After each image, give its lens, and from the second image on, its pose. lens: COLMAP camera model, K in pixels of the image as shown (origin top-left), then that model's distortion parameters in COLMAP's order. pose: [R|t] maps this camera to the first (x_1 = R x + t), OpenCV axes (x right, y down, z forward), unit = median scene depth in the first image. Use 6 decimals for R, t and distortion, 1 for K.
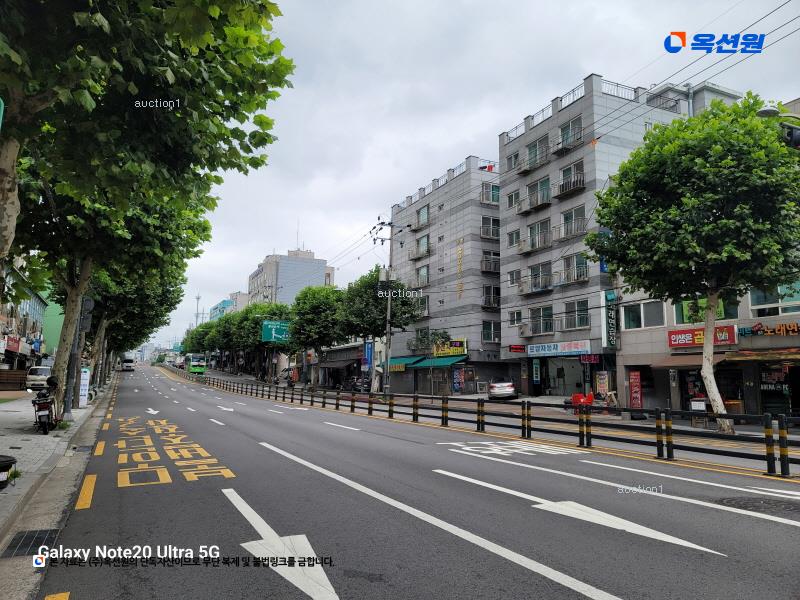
lens RADIAL K [[580.7, 0, 400.0], [0, 580.7, 300.0], [0, 0, 1]] dist [-0.004915, -0.001266]
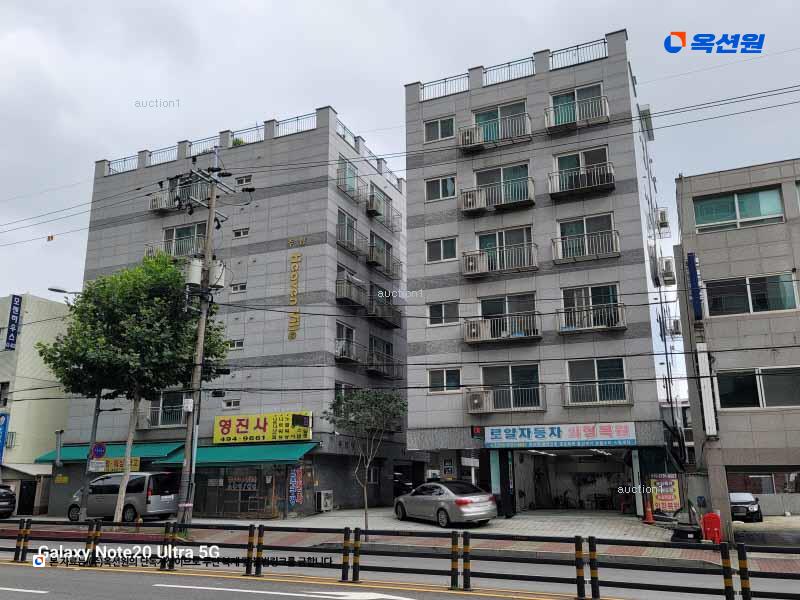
lens RADIAL K [[613.7, 0, 399.6], [0, 613.7, 351.3], [0, 0, 1]] dist [0.052296, -0.001048]
pose [[0.719365, 0.146679, 0.678969, -0.257772], [-0.093810, 0.989011, -0.114268, 0.076565], [-0.688269, 0.018506, 0.725220, 0.574729]]
